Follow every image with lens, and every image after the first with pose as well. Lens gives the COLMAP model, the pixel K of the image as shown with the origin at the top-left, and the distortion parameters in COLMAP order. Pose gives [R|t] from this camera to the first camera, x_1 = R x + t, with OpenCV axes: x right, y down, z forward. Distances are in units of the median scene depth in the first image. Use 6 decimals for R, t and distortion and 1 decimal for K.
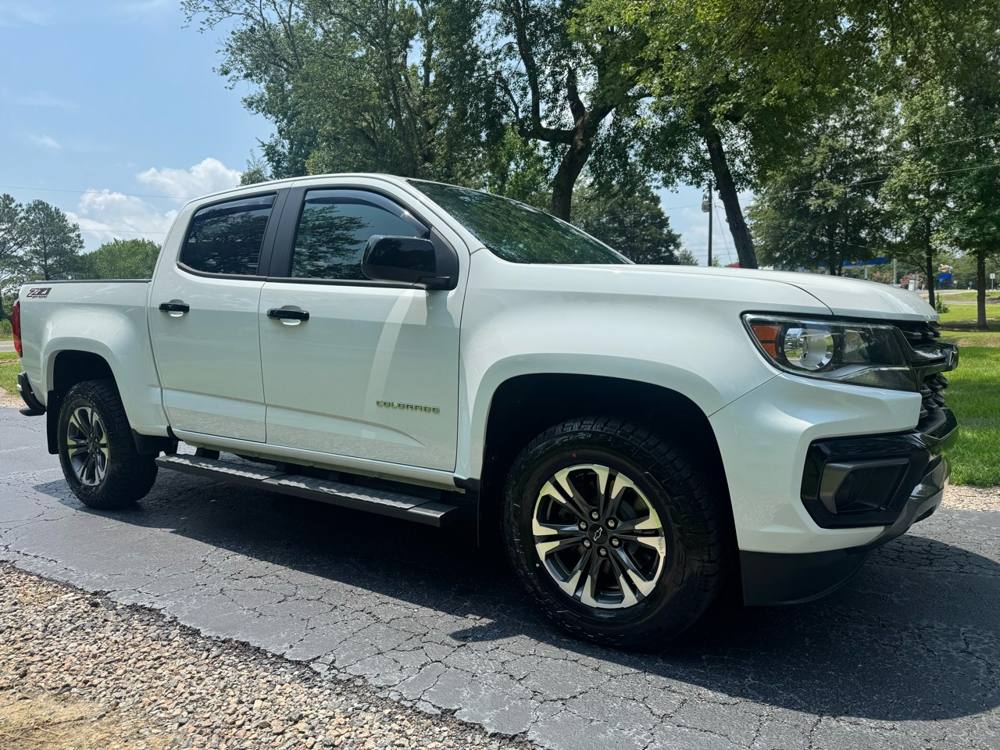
lens RADIAL K [[693.3, 0, 494.6], [0, 693.3, 379.6], [0, 0, 1]] dist [0.090542, -0.125360]
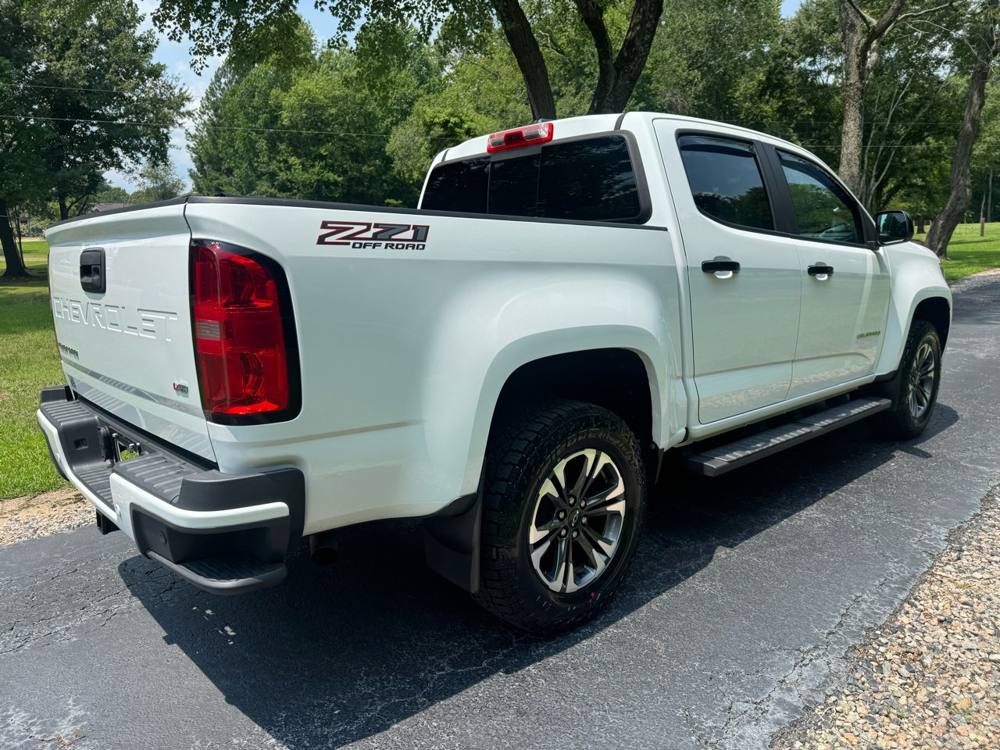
lens RADIAL K [[693.3, 0, 494.6], [0, 693.3, 379.6], [0, 0, 1]] dist [0.090542, -0.125360]
pose [[0.226861, -0.167459, 0.959422, -1.840306], [0.103907, 0.983646, 0.147118, -0.172109], [-0.968368, 0.066315, 0.240551, 1.537733]]
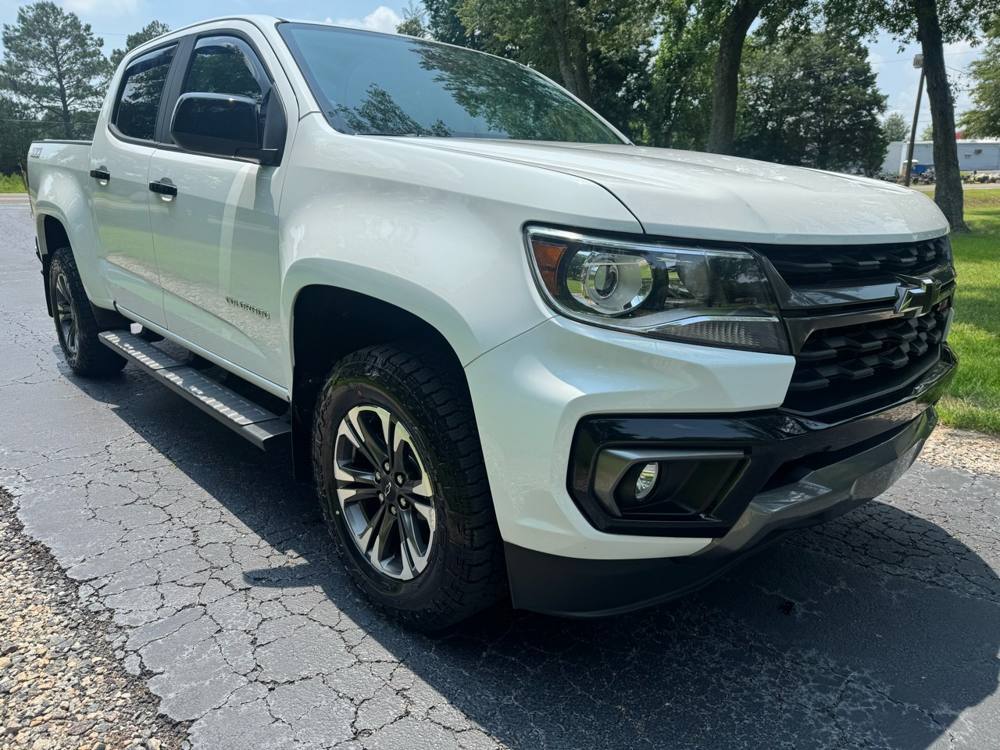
lens RADIAL K [[693.3, 0, 494.6], [0, 693.3, 379.6], [0, 0, 1]] dist [0.090542, -0.125360]
pose [[0.973413, 0.091777, -0.209869, 0.395499], [-0.051443, 0.980409, 0.190134, -0.059464], [0.223208, -0.174283, 0.959064, 0.251738]]
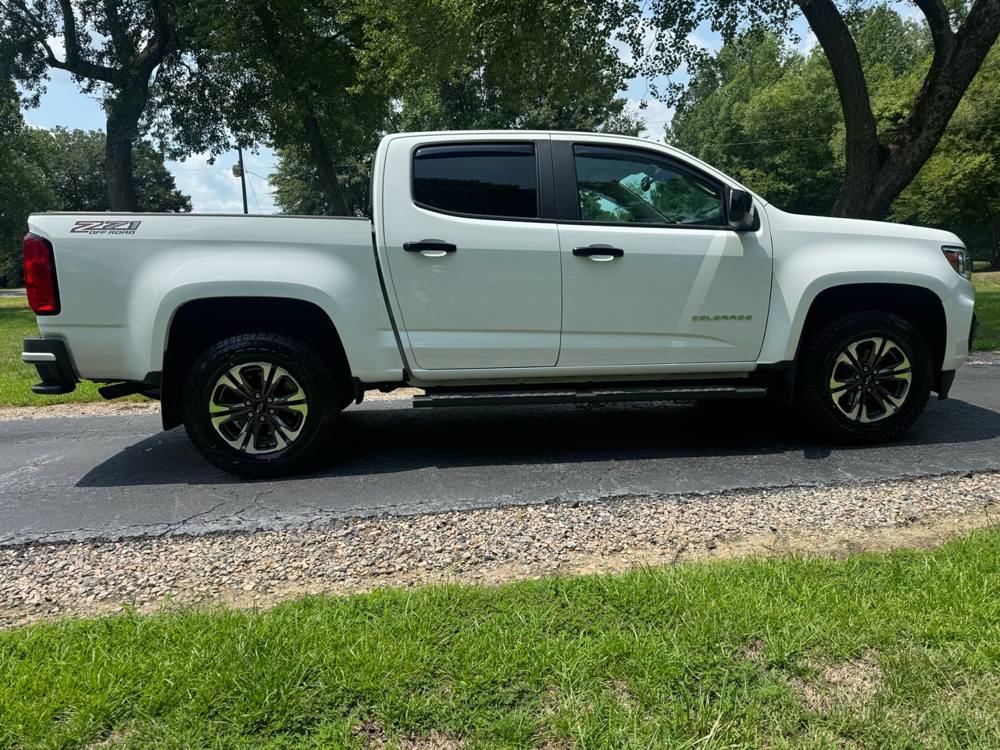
lens RADIAL K [[693.3, 0, 494.6], [0, 693.3, 379.6], [0, 0, 1]] dist [0.090542, -0.125360]
pose [[0.766471, -0.100546, 0.634360, -1.495838], [0.072942, 0.994907, 0.069560, 0.034601], [-0.638124, -0.007044, 0.769901, 0.249335]]
